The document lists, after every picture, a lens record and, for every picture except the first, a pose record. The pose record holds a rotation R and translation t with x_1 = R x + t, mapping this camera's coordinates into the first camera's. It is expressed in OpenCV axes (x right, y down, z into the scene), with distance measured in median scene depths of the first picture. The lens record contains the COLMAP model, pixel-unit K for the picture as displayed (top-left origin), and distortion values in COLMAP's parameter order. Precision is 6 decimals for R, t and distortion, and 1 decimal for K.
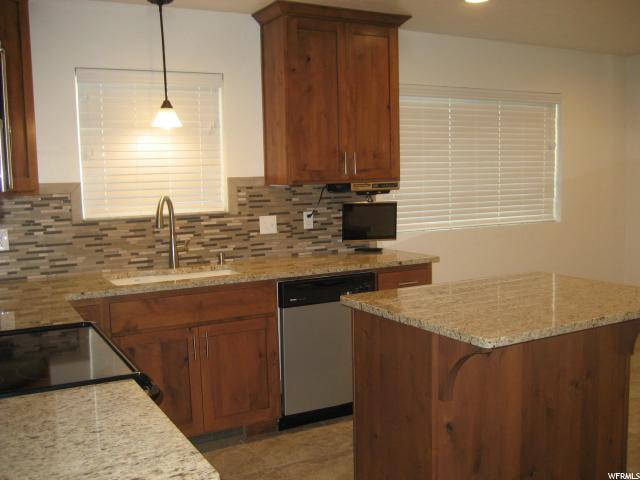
lens RADIAL K [[664.2, 0, 320.0], [0, 664.2, 240.0], [0, 0, 1]] dist [-0.152095, 0.226438]
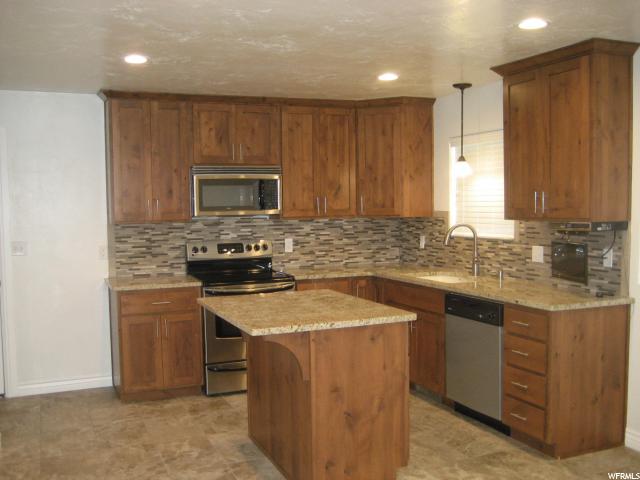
lens RADIAL K [[664.2, 0, 320.0], [0, 664.2, 240.0], [0, 0, 1]] dist [-0.152095, 0.226438]
pose [[-0.098067, 0.080932, -0.991883, 1.116256], [-0.079667, 0.992851, 0.088887, -0.122367], [0.991986, 0.087738, -0.090918, 0.765704]]
